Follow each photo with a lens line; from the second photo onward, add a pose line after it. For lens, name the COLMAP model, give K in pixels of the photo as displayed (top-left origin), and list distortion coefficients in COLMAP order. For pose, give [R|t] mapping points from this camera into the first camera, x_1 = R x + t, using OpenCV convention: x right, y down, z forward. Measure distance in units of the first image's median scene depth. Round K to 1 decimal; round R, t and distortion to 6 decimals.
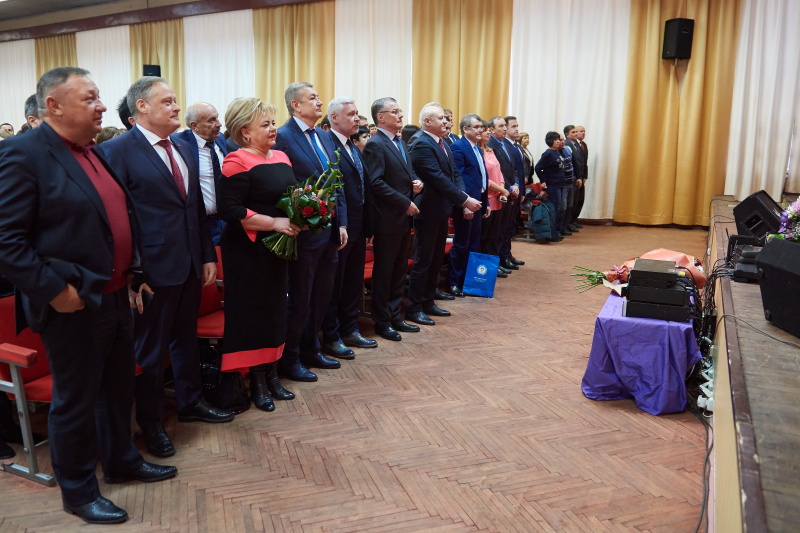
lens RADIAL K [[614.2, 0, 410.2], [0, 614.2, 265.8], [0, 0, 1]] dist [-0.048145, -0.003165]
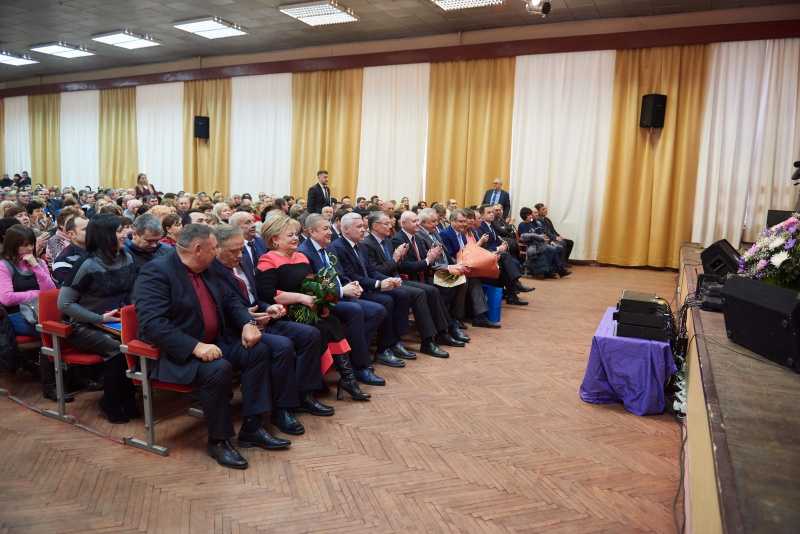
lens RADIAL K [[555.0, 0, 414.9], [0, 555.0, 264.9], [0, 0, 1]] dist [-0.043268, -0.004902]
pose [[0.999457, 0.029772, 0.014087, -0.082931], [-0.028848, 0.997672, -0.061789, 0.019700], [-0.015894, 0.061349, 0.997990, -0.136109]]
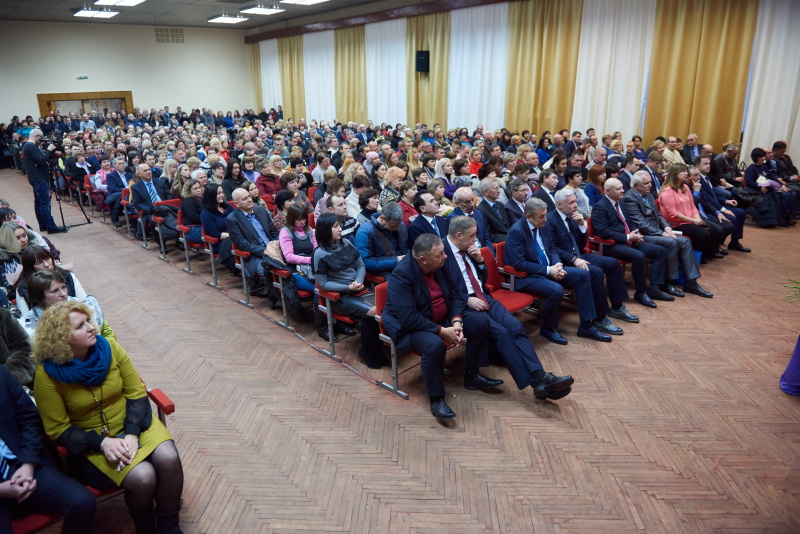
lens RADIAL K [[555.0, 0, 414.9], [0, 555.0, 264.9], [0, 0, 1]] dist [-0.043268, -0.004902]
pose [[0.935045, 0.092443, -0.342266, -0.067459], [-0.049593, 0.990020, 0.131912, -0.162203], [0.351044, -0.106370, 0.930297, -0.300534]]
